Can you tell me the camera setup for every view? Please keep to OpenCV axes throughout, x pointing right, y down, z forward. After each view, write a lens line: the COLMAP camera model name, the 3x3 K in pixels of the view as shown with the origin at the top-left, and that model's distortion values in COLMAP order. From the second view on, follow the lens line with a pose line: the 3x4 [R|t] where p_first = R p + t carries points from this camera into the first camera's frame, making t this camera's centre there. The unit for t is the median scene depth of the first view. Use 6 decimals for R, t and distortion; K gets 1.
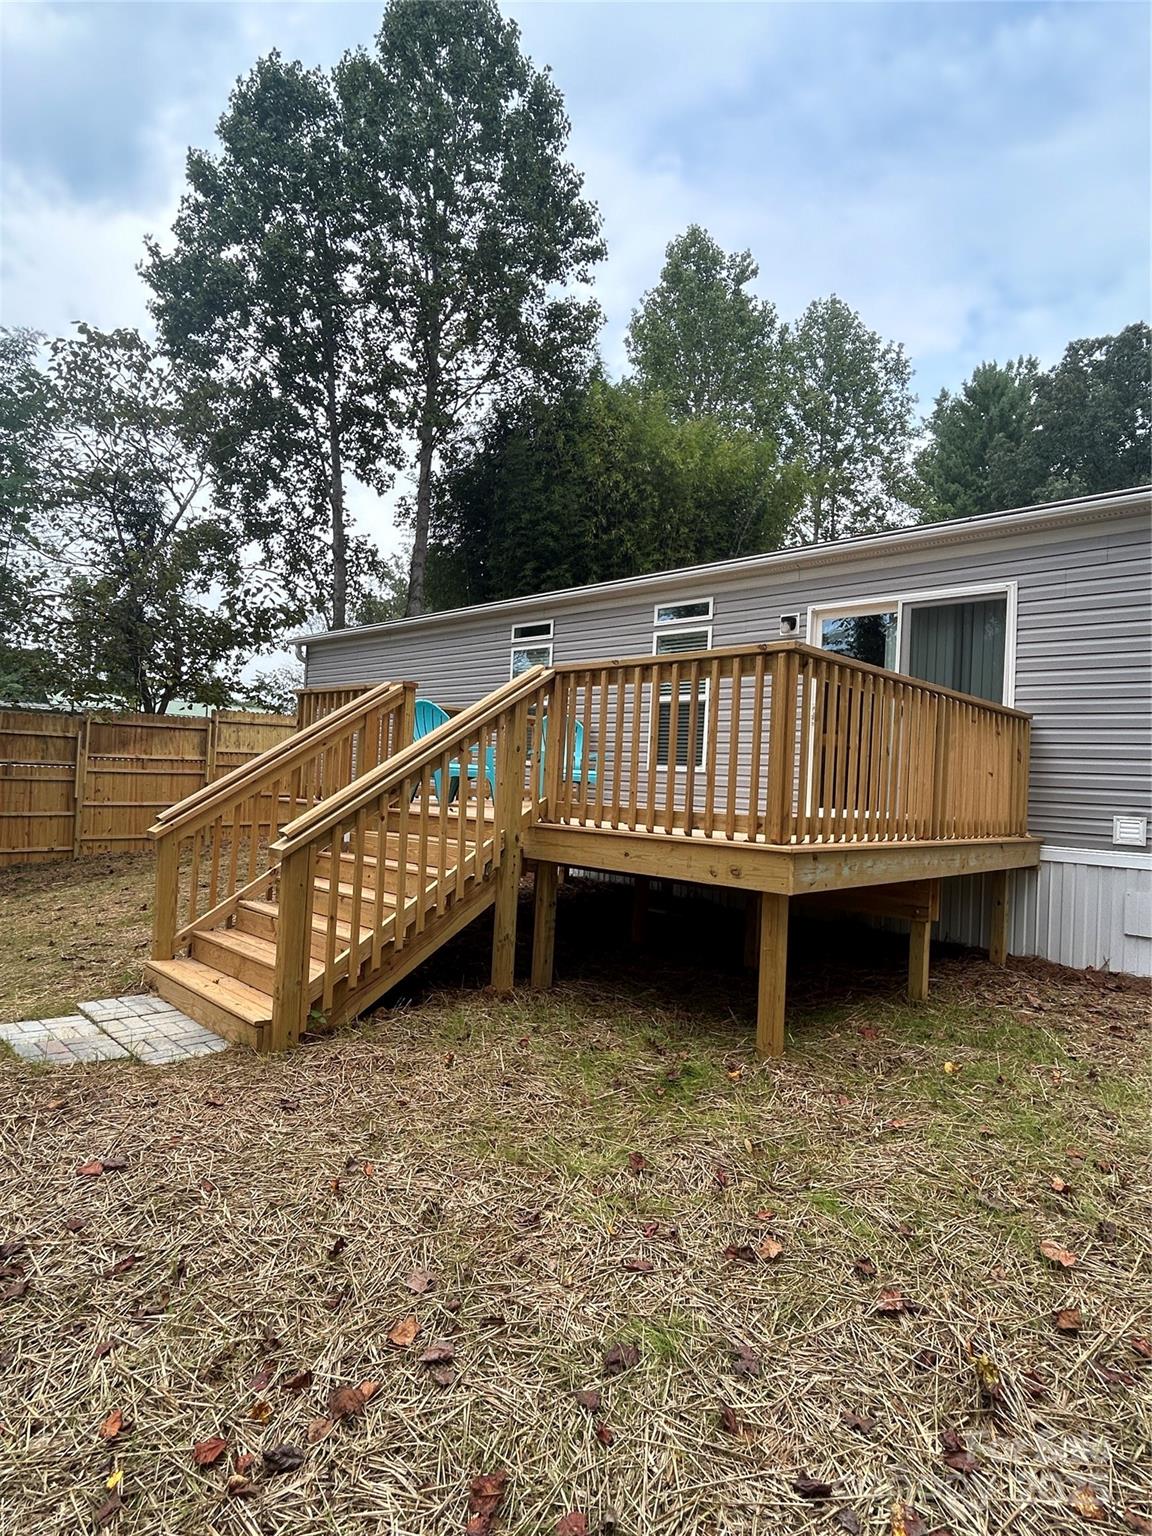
lens RADIAL K [[808.4, 0, 576.0], [0, 808.4, 768.0], [0, 0, 1]] dist [0.006244, -0.014706]
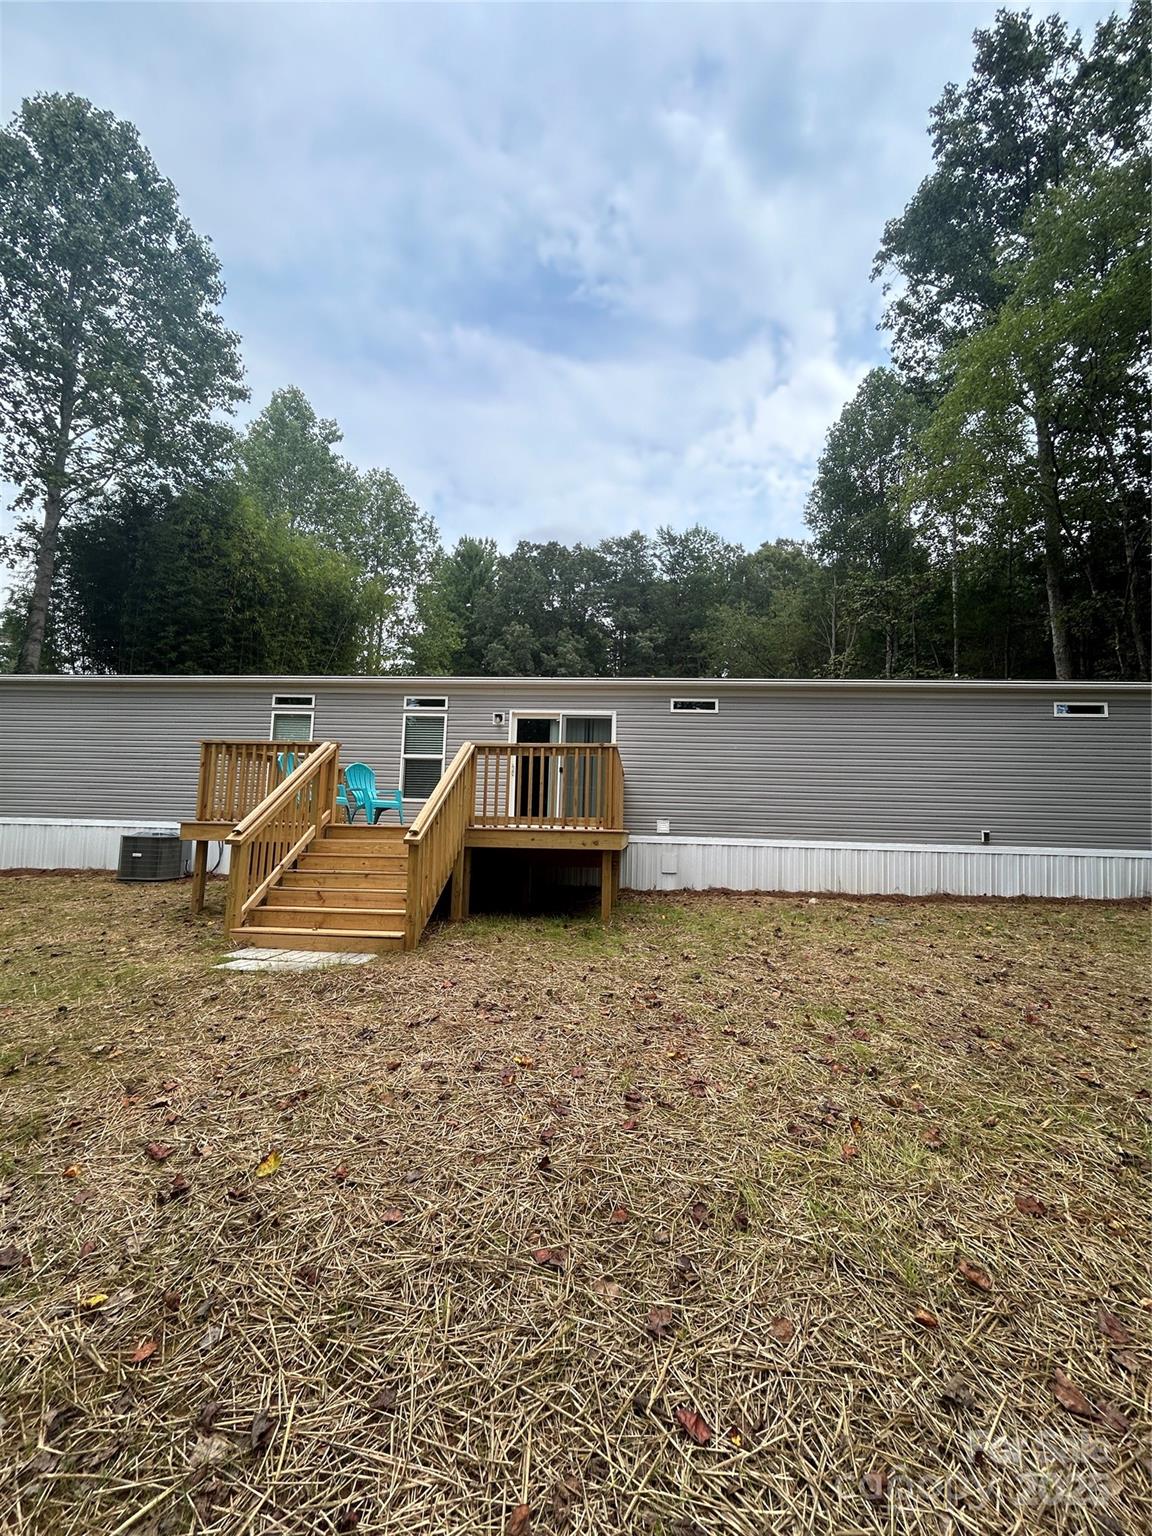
lens RADIAL K [[624.9, 0, 576.0], [0, 624.9, 768.0], [0, 0, 1]] dist [-0.008192, -0.000021]
pose [[0.778104, 0.033077, 0.627265, -0.269921], [0.003307, 0.998383, -0.056748, 0.005094], [-0.628127, 0.046230, 0.776736, -0.096665]]
